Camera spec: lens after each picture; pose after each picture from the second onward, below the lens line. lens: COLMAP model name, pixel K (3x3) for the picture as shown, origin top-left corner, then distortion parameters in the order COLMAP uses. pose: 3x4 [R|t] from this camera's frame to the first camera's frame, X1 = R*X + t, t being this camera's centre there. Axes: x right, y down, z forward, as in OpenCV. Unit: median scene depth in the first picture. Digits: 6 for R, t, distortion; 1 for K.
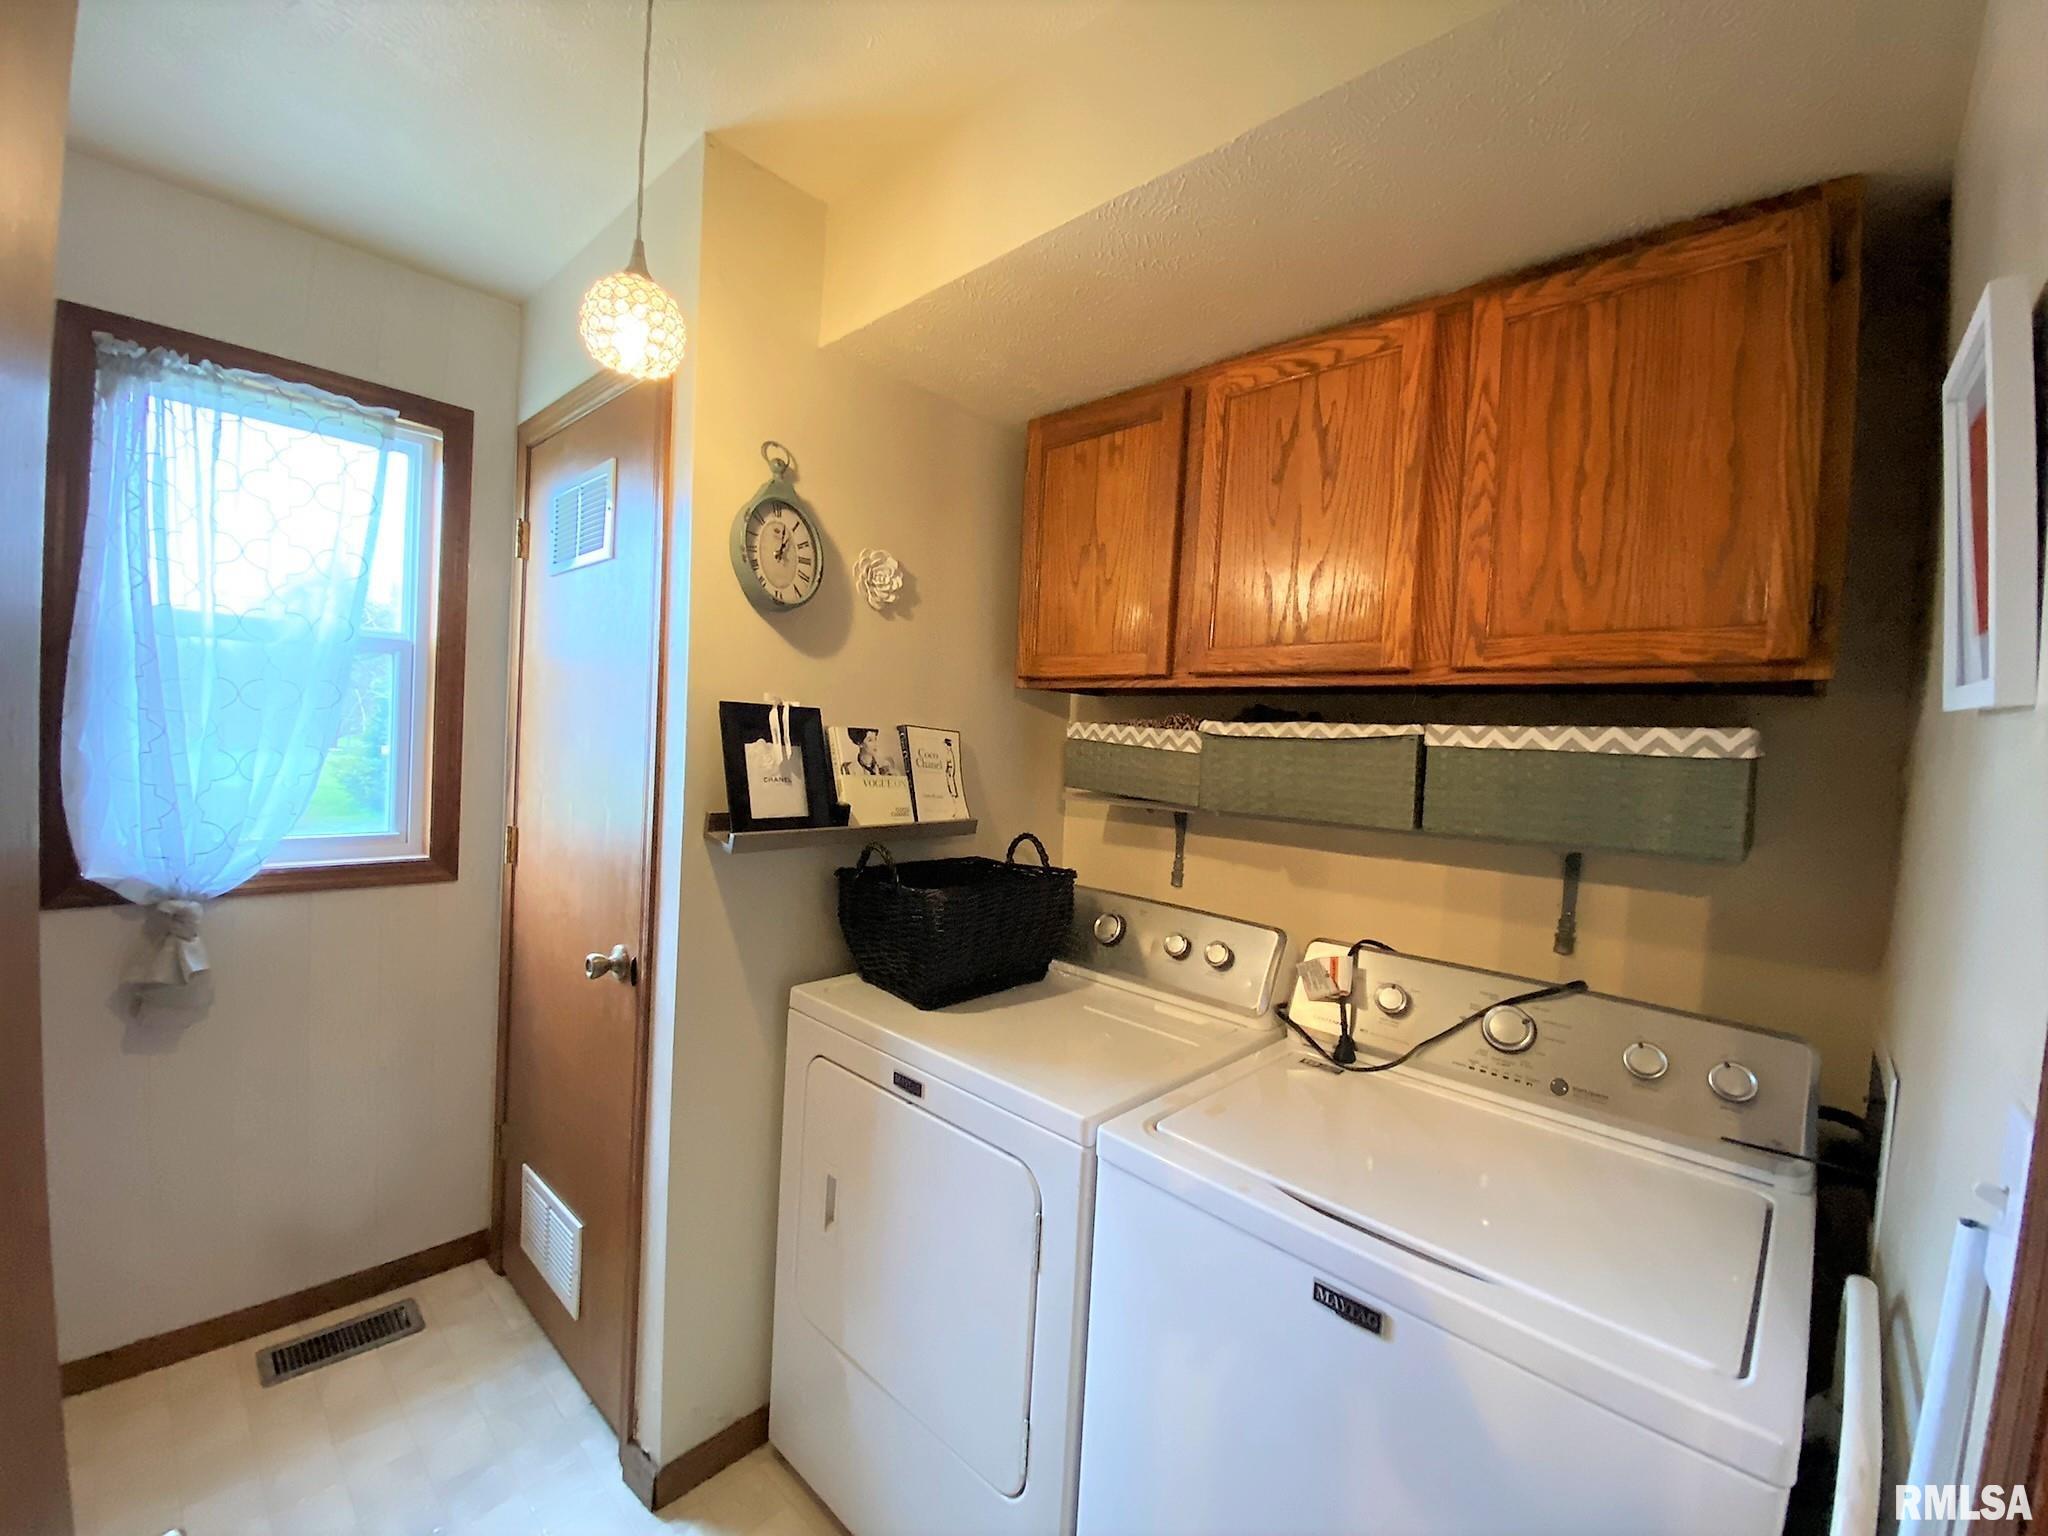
lens RADIAL K [[818.5, 0, 1016.6], [0, 818.5, 771.4], [0, 0, 1]] dist [-0.001604, -0.001847]
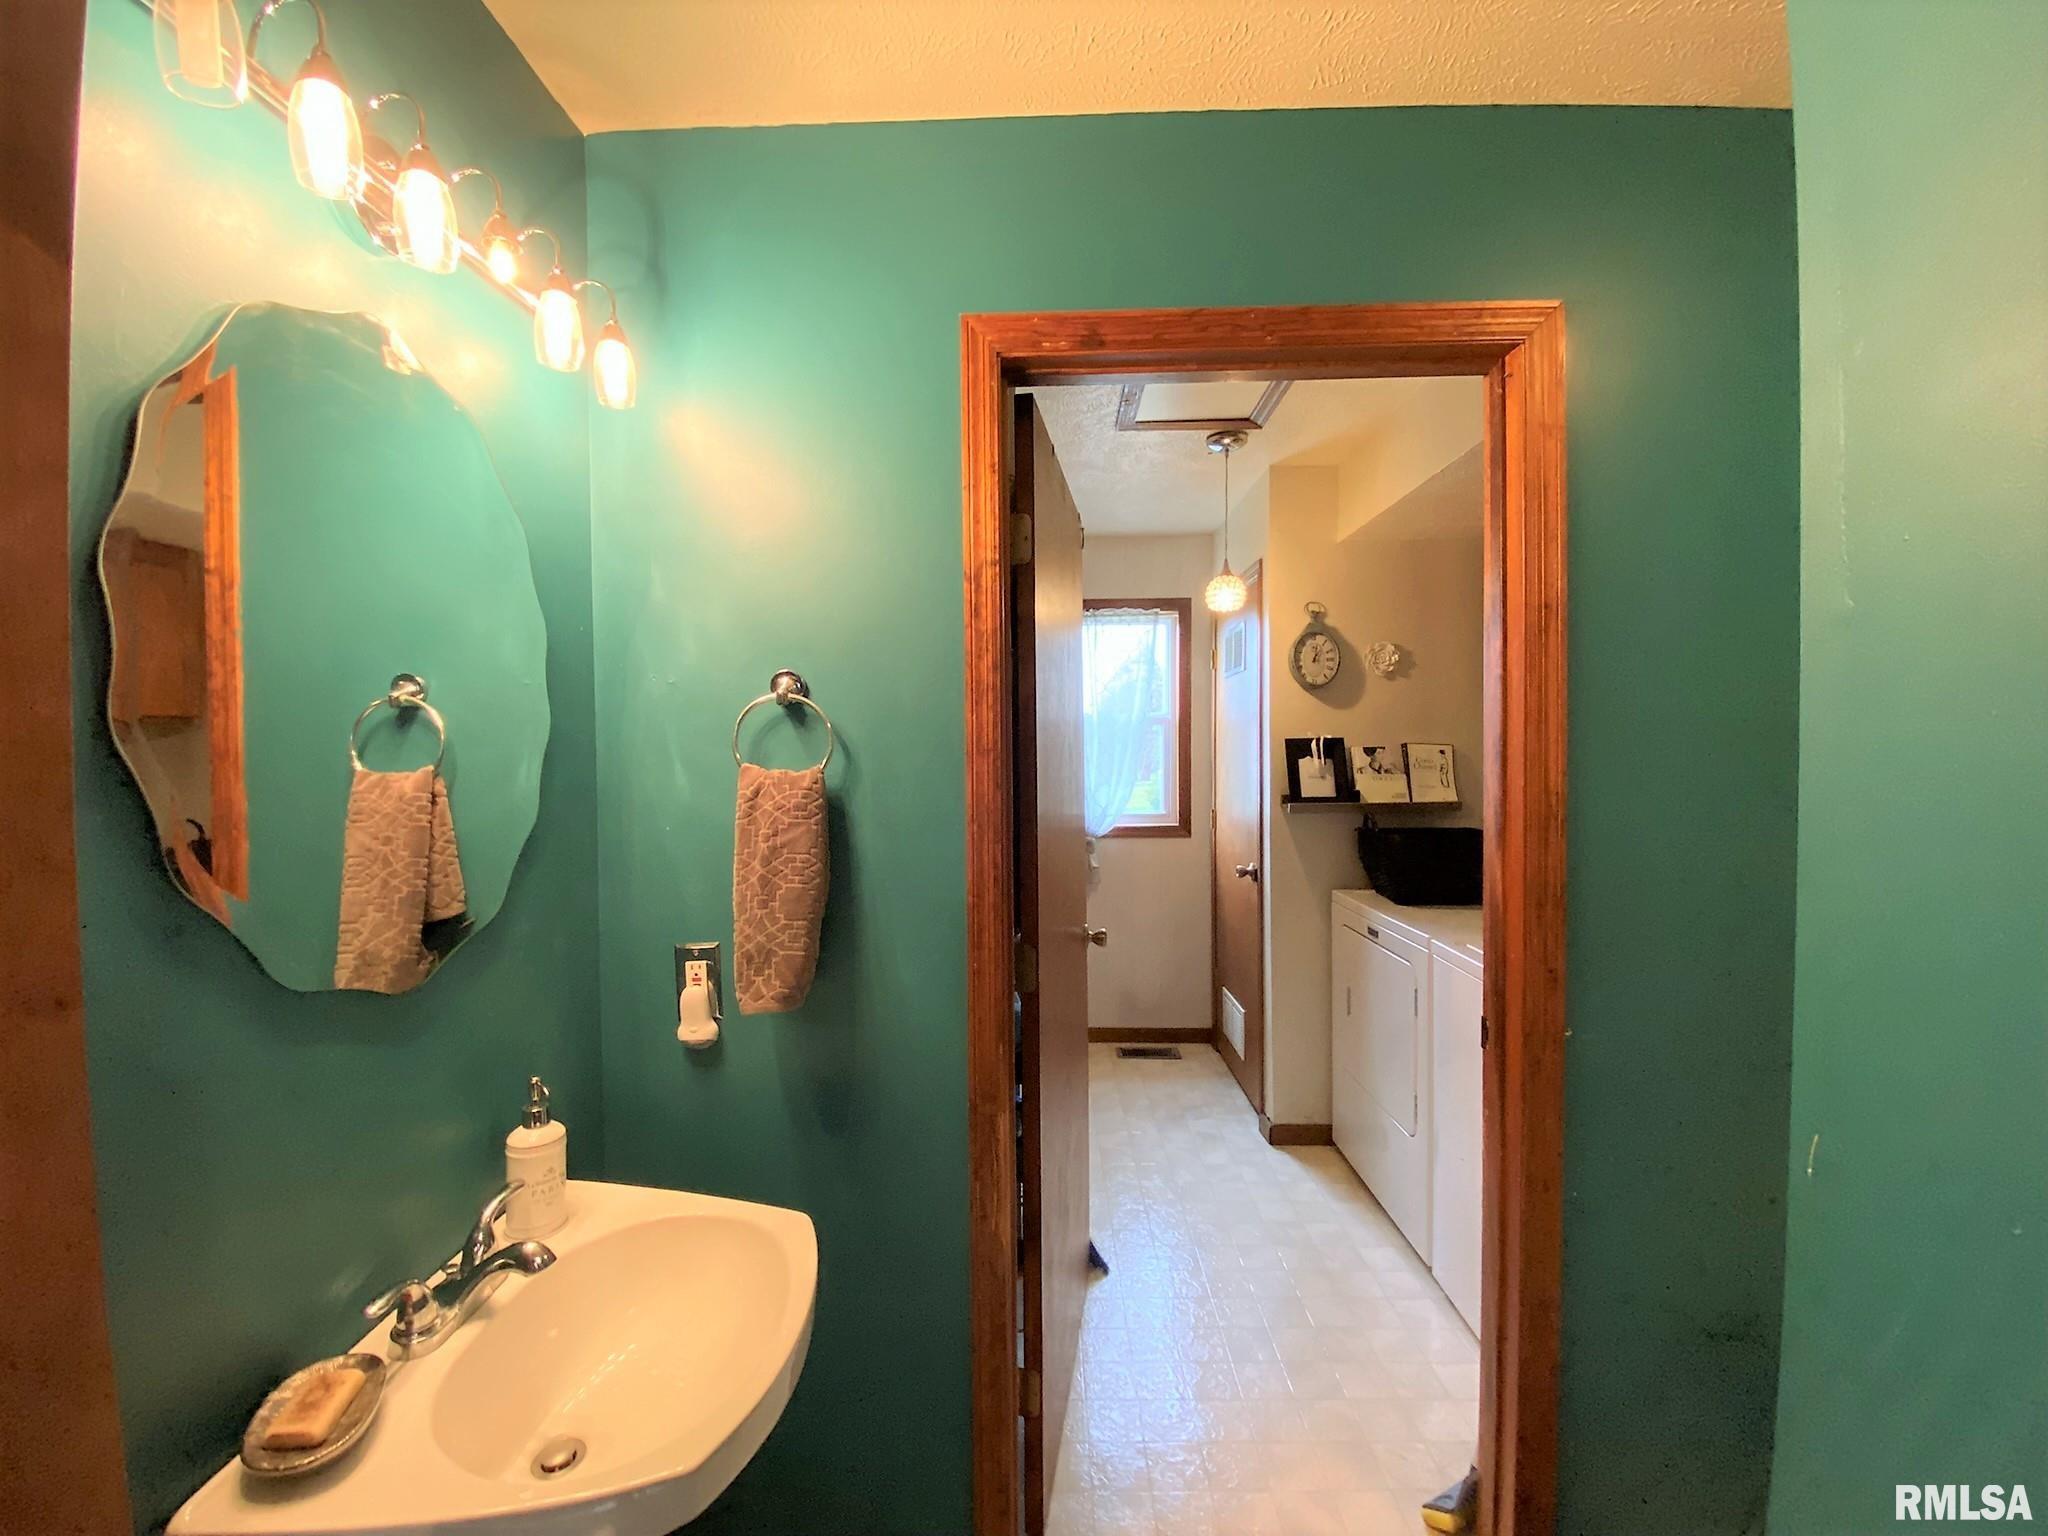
lens RADIAL K [[818.5, 0, 1020.2], [0, 818.5, 761.1], [0, 0, 1]] dist [-0.001604, -0.001847]
pose [[0.659562, -0.046176, -0.750230, 0.635599], [0.019168, 0.998820, -0.044625, 0.040967], [0.751406, 0.015052, 0.659669, -0.726327]]
